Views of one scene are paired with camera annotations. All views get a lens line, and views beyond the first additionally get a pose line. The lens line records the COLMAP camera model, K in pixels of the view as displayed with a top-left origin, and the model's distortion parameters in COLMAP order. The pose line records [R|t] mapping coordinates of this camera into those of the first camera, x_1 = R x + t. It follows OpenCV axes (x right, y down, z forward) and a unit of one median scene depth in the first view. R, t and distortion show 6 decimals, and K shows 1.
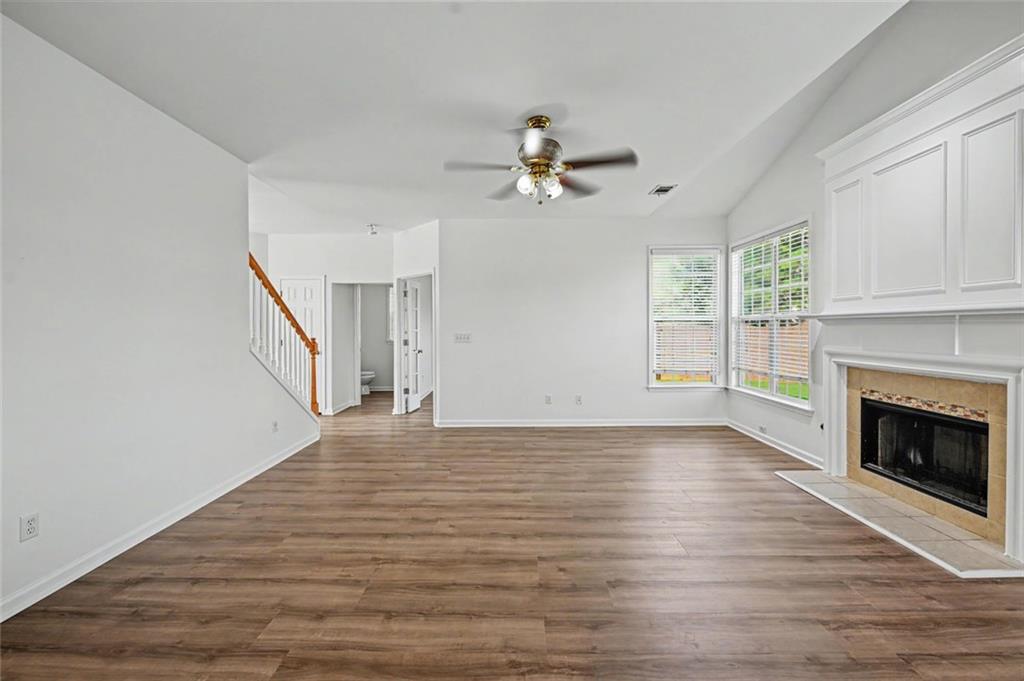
lens RADIAL K [[420.9, 0, 518.4], [0, 420.9, 333.0], [0, 0, 1]] dist [-0.006044, -0.000520]
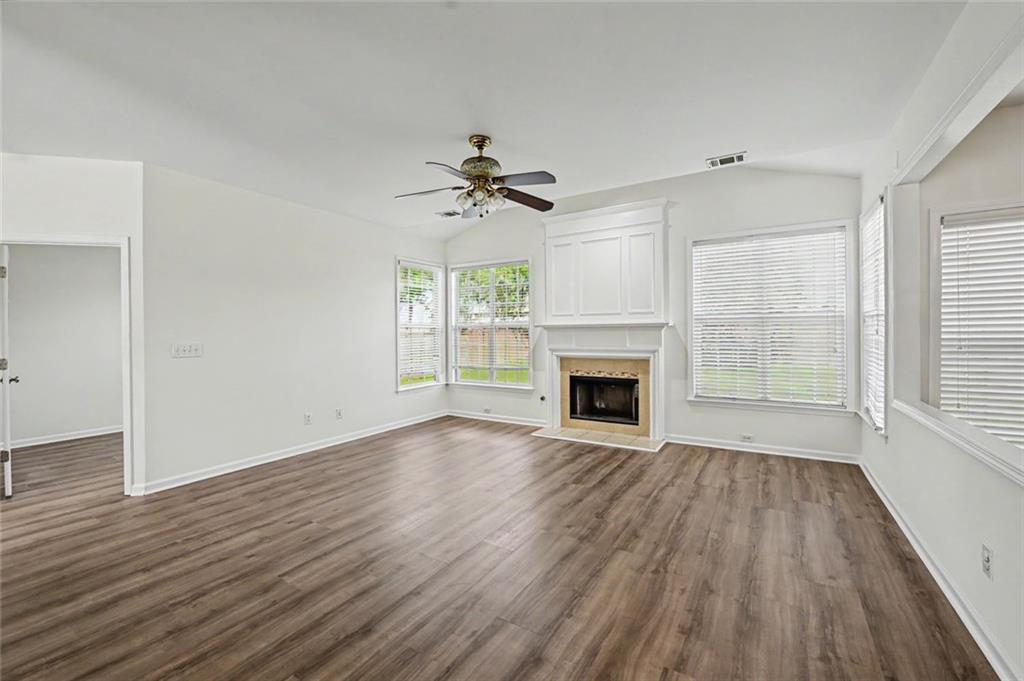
lens RADIAL K [[420.9, 0, 523.0], [0, 420.9, 337.1], [0, 0, 1]] dist [-0.006044, -0.000520]
pose [[0.510858, -0.010568, 0.859600, -0.667219], [0.017808, 0.999840, 0.001708, -0.002339], [-0.859481, 0.014435, 0.510964, 0.303632]]
